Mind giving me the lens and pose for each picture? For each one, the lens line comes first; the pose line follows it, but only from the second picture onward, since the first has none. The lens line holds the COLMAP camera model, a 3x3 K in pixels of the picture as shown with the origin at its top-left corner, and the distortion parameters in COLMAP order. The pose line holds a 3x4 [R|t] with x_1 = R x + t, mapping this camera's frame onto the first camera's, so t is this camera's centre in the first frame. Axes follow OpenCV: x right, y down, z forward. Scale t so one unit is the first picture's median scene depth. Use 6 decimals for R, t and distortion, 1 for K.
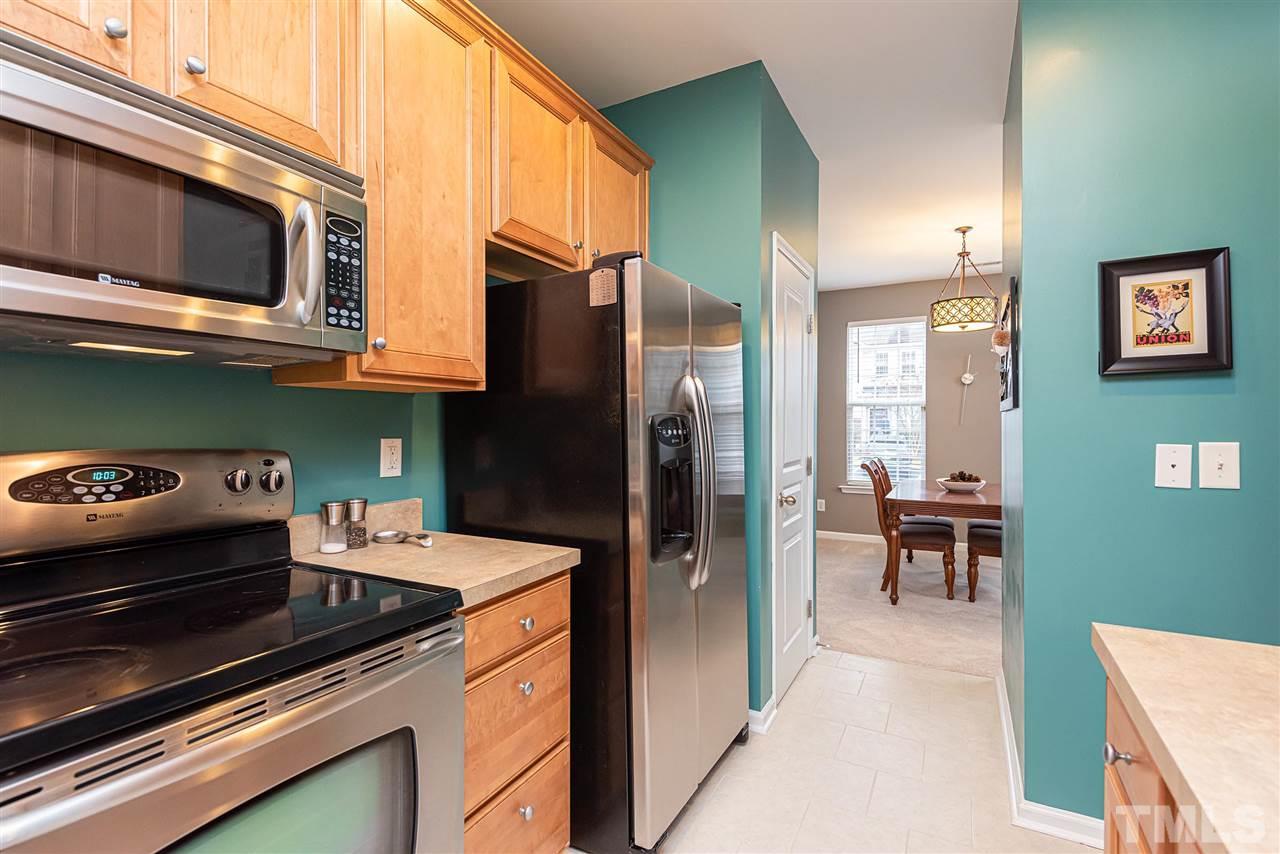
lens RADIAL K [[619.9, 0, 631.6], [0, 619.9, 428.3], [0, 0, 1]] dist [0.001365, 0.000515]
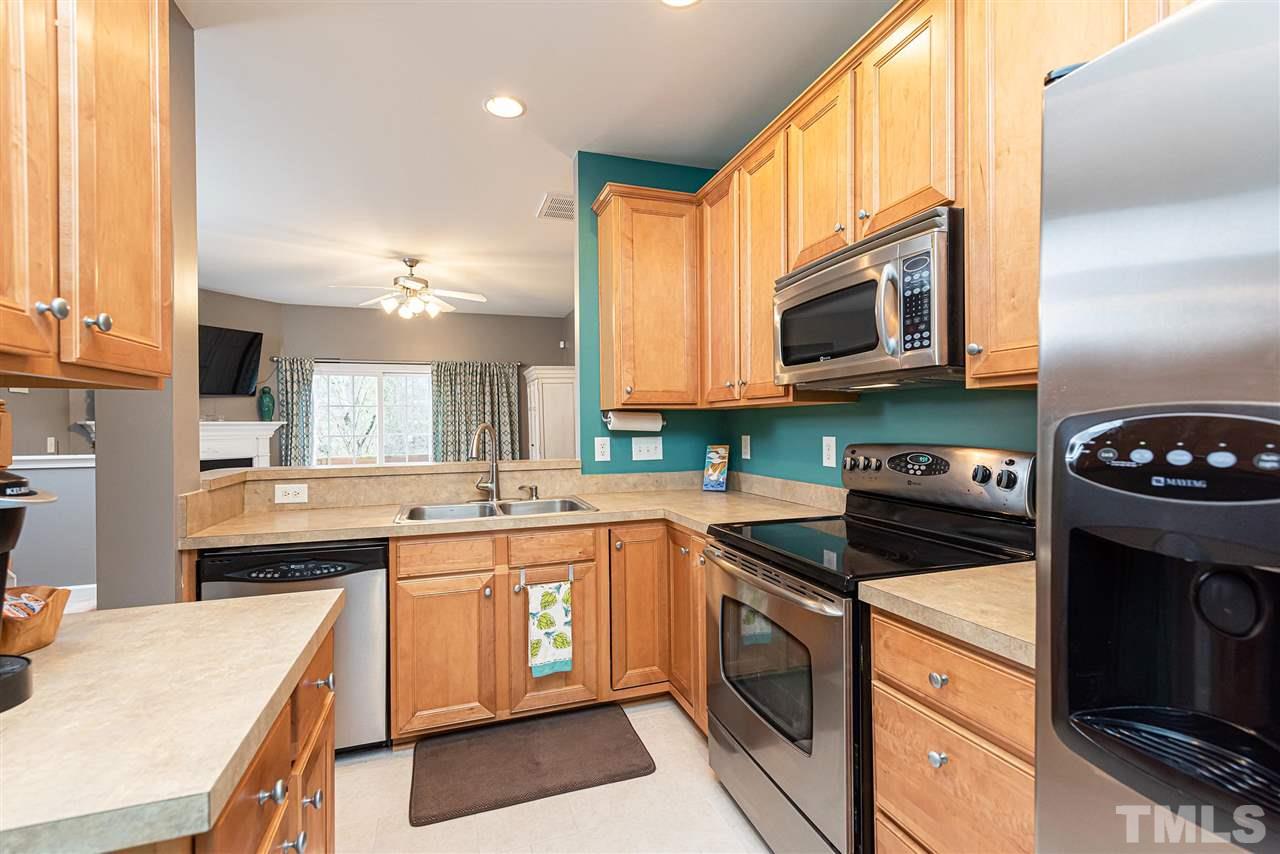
lens RADIAL K [[555.7, 0, 640.6], [0, 555.7, 427.0], [0, 0, 1]] dist [0.002372, 0.000081]
pose [[-0.672173, 0.006751, -0.740363, 0.687892], [0.004730, 0.999977, 0.004824, -0.019081], [0.740379, -0.000259, -0.672190, 1.325899]]
